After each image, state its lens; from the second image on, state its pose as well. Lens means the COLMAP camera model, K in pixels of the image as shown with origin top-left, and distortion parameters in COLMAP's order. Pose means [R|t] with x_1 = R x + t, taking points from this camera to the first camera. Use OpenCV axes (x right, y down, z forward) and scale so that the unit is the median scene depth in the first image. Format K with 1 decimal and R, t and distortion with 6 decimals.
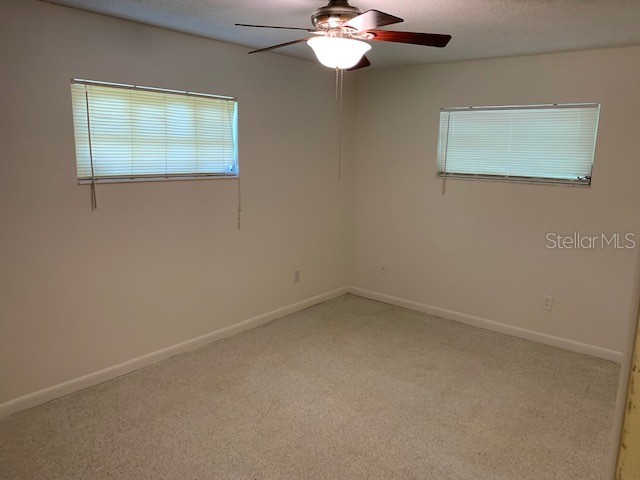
lens RADIAL K [[479.9, 0, 320.4], [0, 479.9, 233.2], [0, 0, 1]] dist [0.041976, -0.052136]
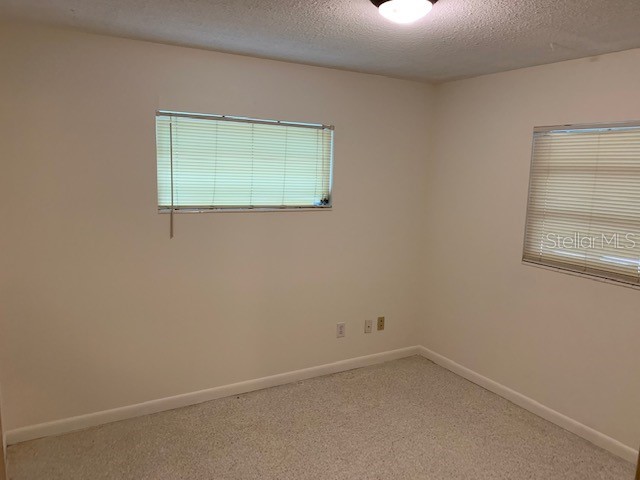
lens RADIAL K [[466.6, 0, 319.7], [0, 466.6, 249.7], [0, 0, 1]] dist [0.000905, -0.000212]
pose [[0.944622, 0.056793, -0.323210, 0.143276], [-0.066025, 0.997662, -0.017659, -0.028219], [0.321451, 0.038021, 0.946162, 0.174148]]
